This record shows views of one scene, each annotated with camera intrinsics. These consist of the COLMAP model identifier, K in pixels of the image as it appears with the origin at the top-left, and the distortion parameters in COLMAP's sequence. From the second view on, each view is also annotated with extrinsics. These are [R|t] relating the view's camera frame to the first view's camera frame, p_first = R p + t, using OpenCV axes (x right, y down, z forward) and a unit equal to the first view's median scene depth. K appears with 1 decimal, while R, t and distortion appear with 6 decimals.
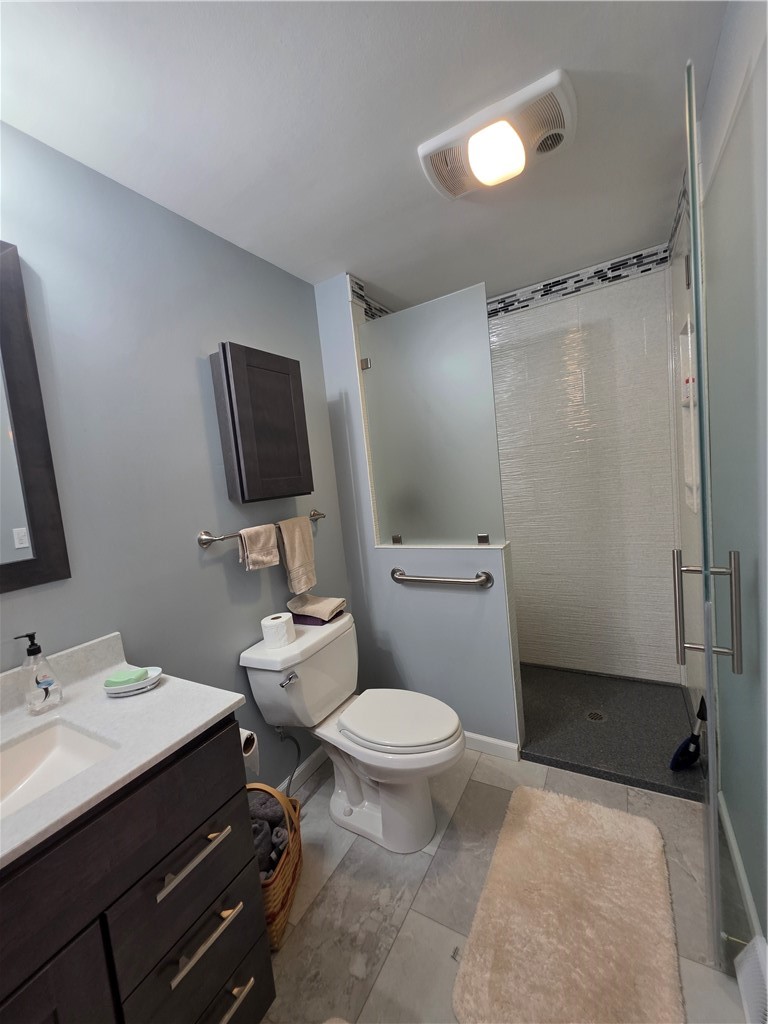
lens RADIAL K [[406.7, 0, 384.1], [0, 406.7, 510.9], [0, 0, 1]] dist [0.006031, -0.000113]
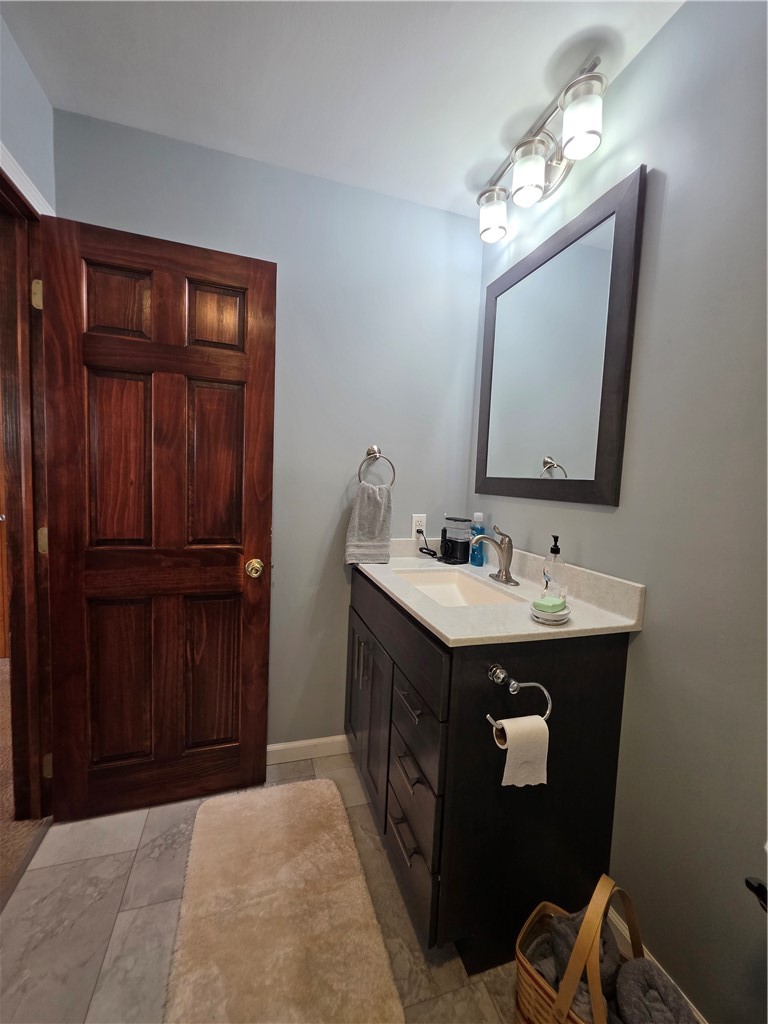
lens RADIAL K [[406.7, 0, 383.0], [0, 406.7, 511.8], [0, 0, 1]] dist [0.006031, -0.000113]
pose [[-0.673258, 0.123435, -0.729032, 0.377087], [-0.041281, 0.978155, 0.203738, -0.002413], [0.738255, 0.167263, -0.653455, 1.402277]]
